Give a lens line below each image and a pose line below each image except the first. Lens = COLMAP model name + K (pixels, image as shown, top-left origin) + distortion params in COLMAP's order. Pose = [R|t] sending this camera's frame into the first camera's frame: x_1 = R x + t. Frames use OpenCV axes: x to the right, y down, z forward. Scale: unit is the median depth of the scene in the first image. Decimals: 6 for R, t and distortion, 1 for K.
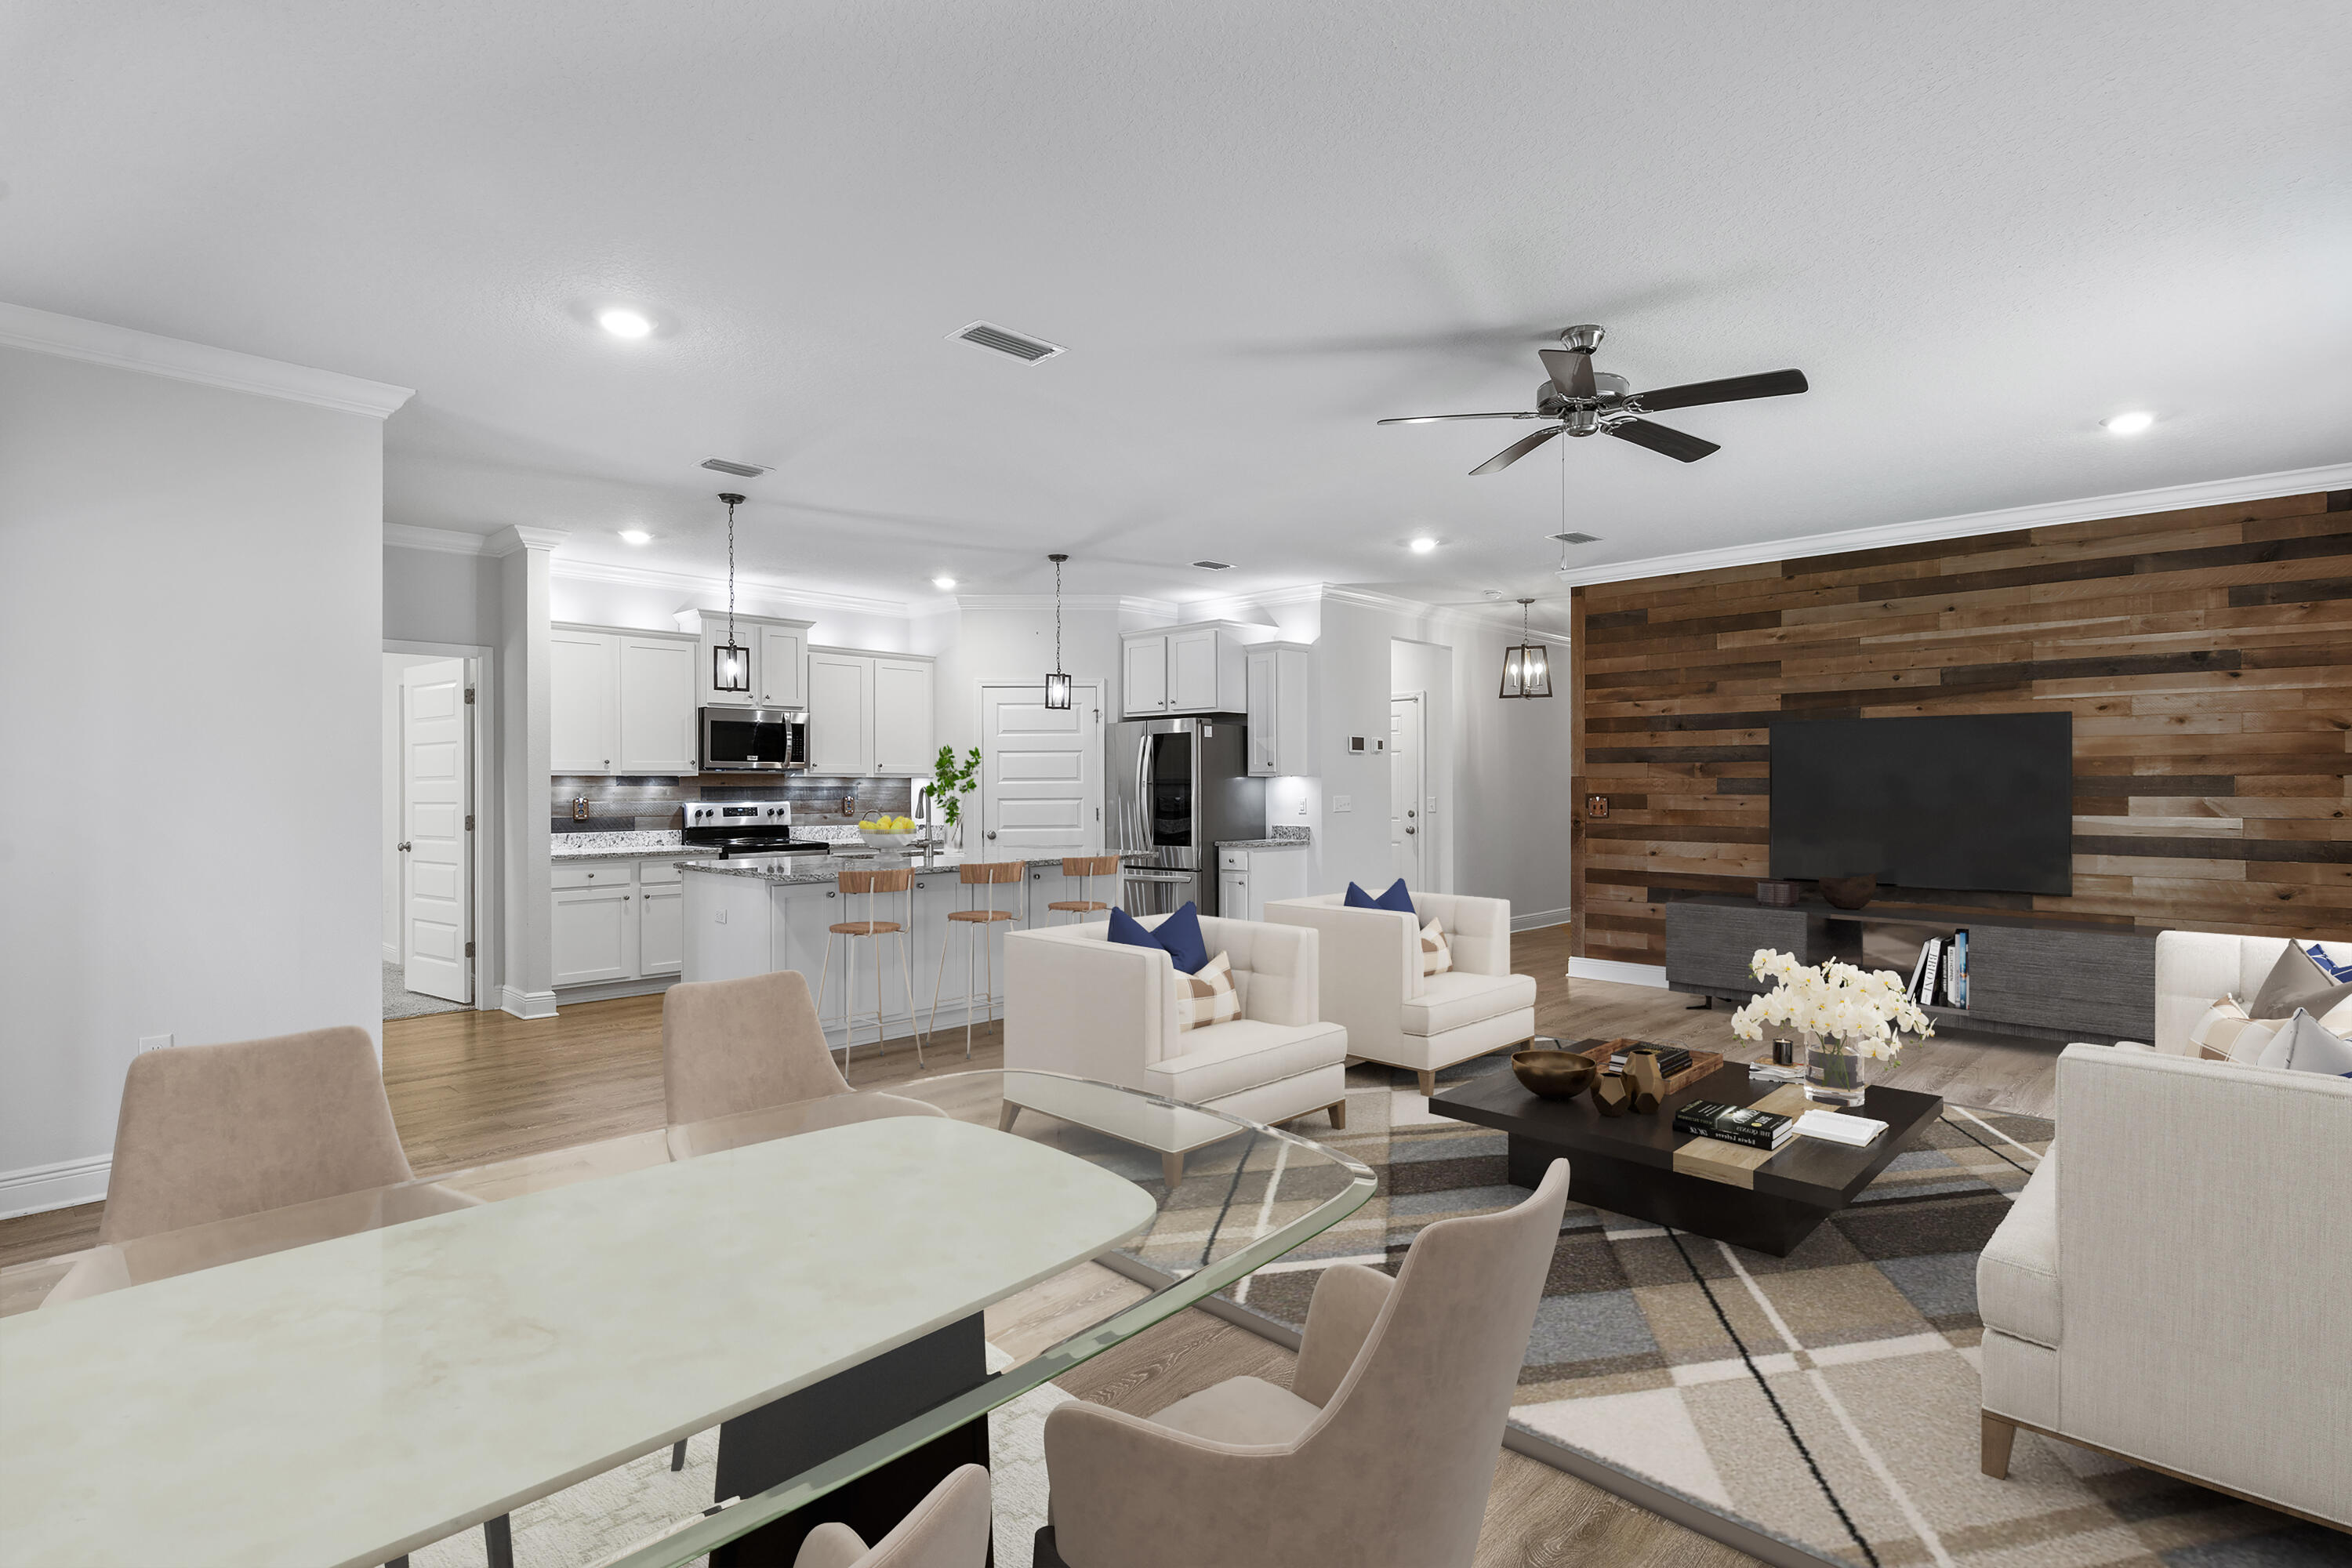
lens RADIAL K [[1160.8, 0, 1174.6], [0, 1160.8, 782.2], [0, 0, 1]] dist [0.003848, -0.000747]
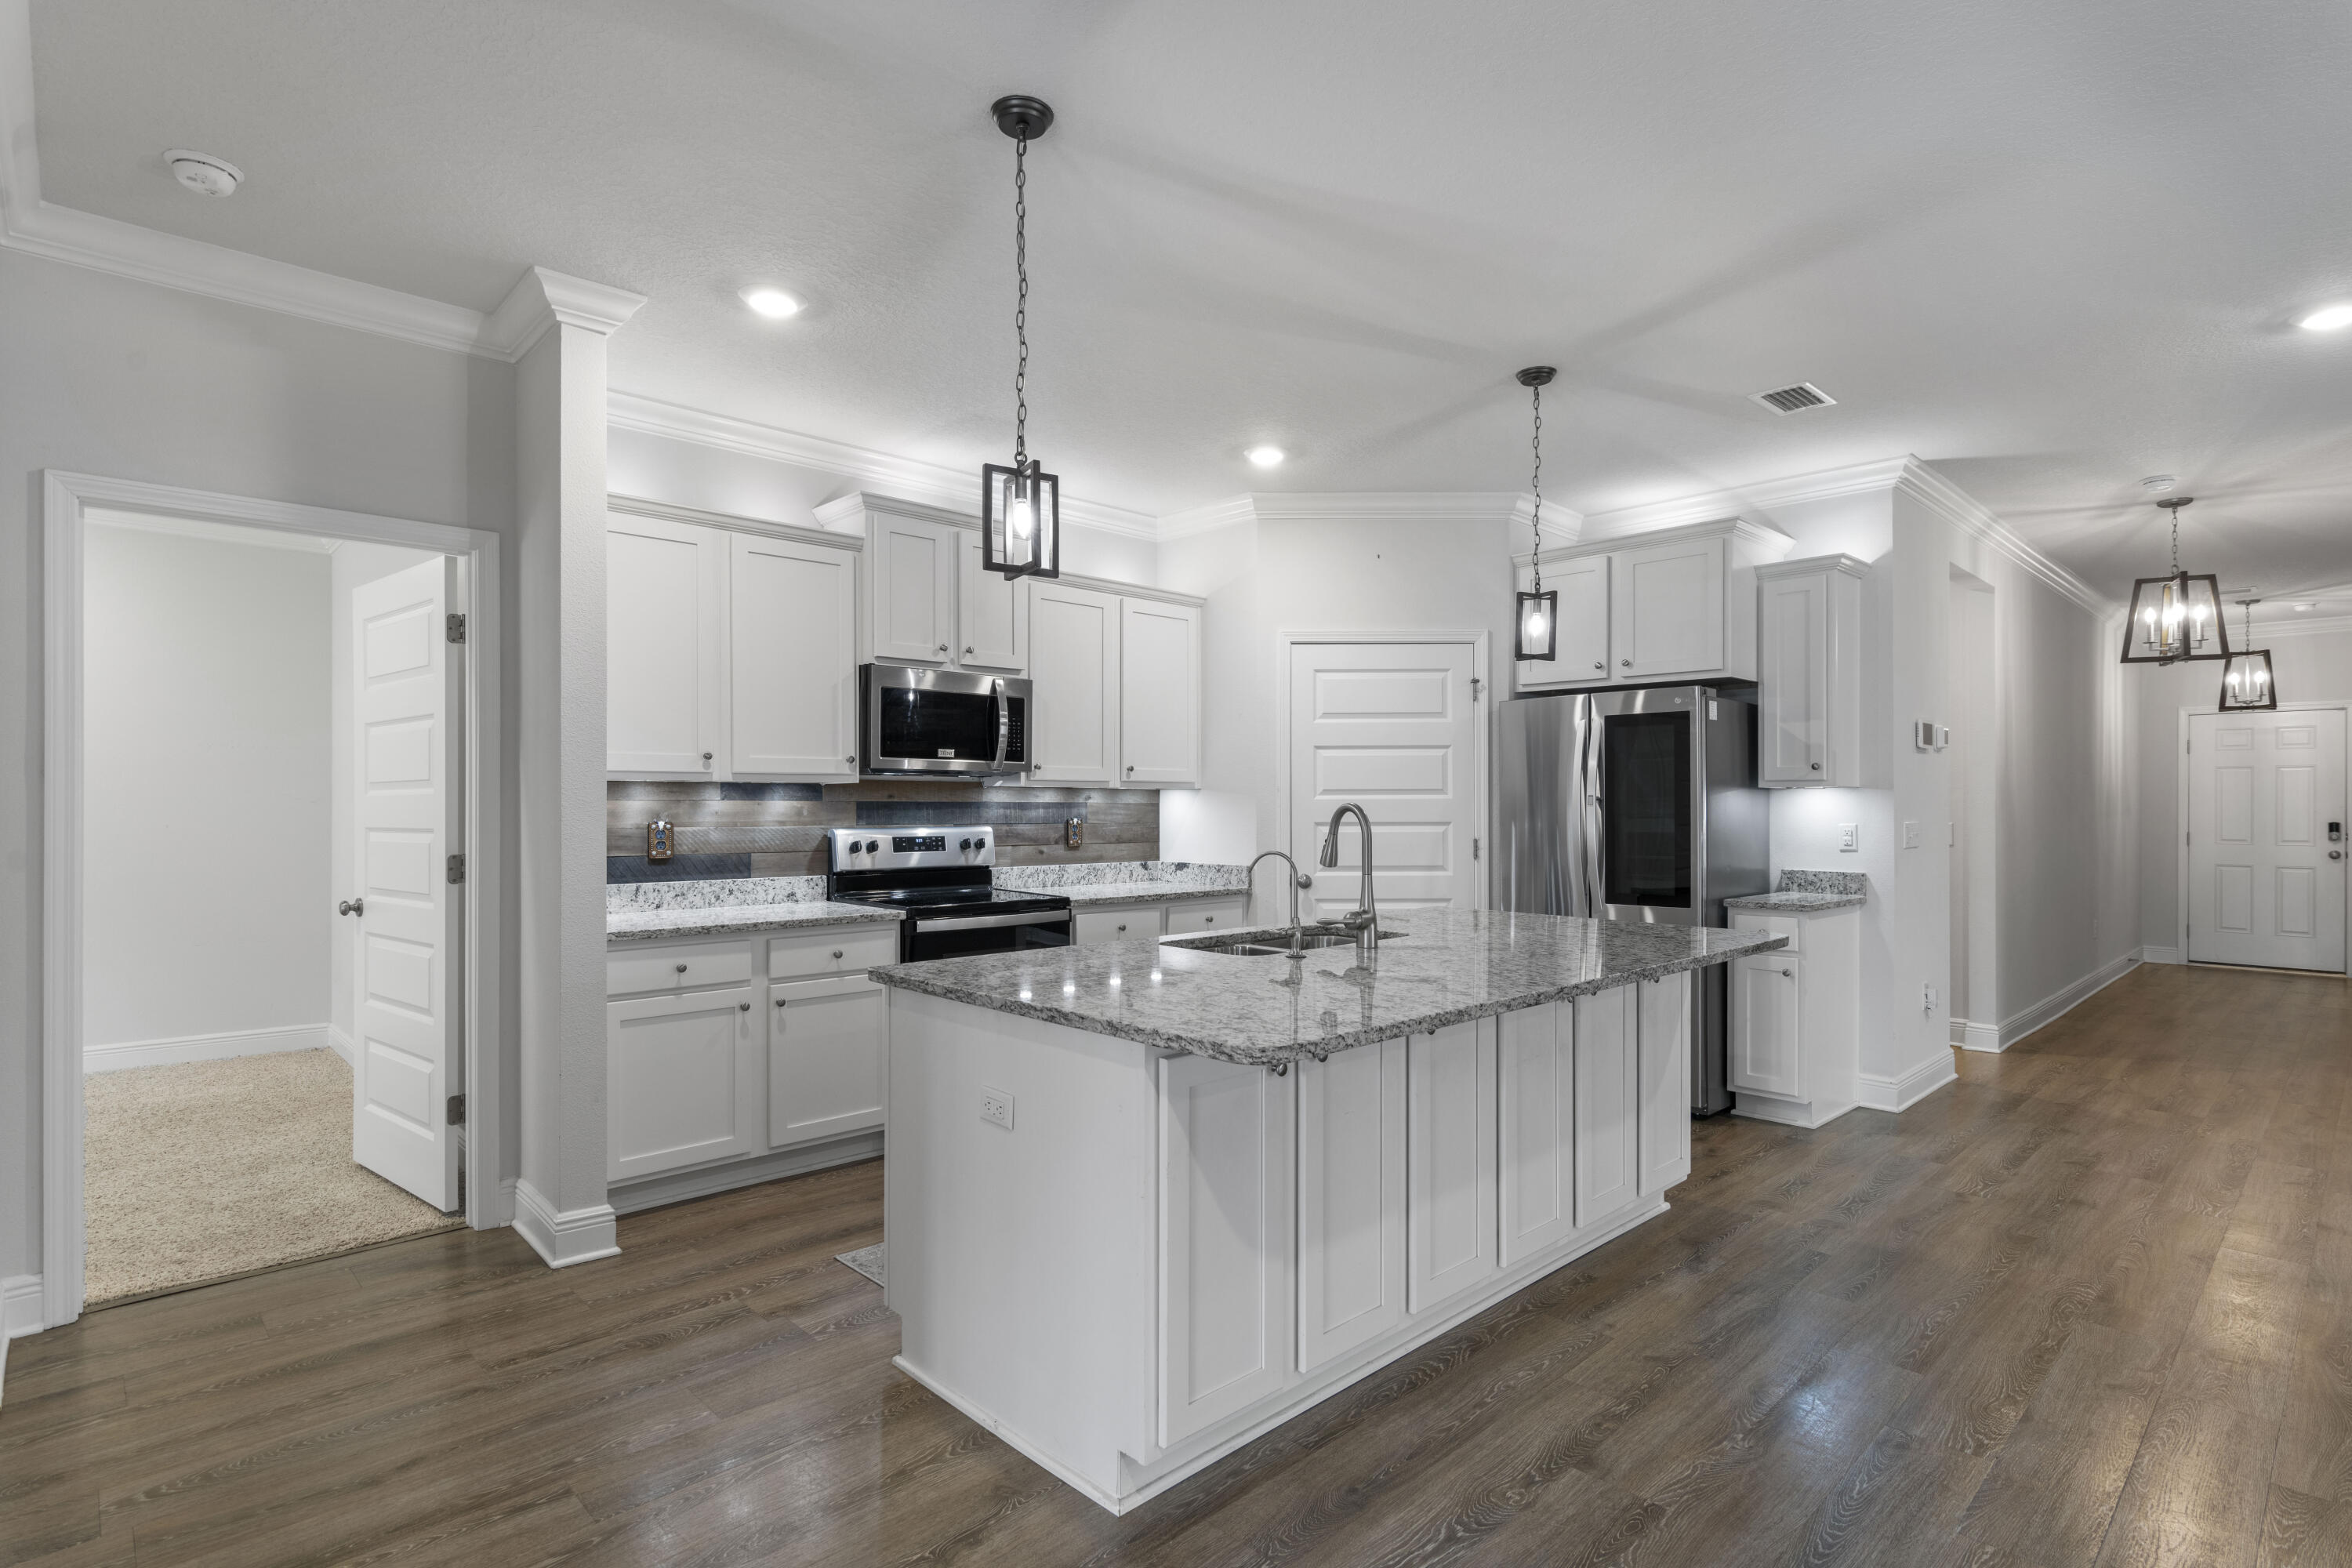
lens RADIAL K [[1162.0, 0, 1182.5], [0, 1162.0, 803.3], [0, 0, 1]] dist [0.003461, -0.000299]
pose [[0.999288, 0.003725, -0.037541, -0.242653], [-0.003574, 0.999985, 0.004088, 0.001778], [0.037555, -0.003951, 0.999287, 0.456919]]
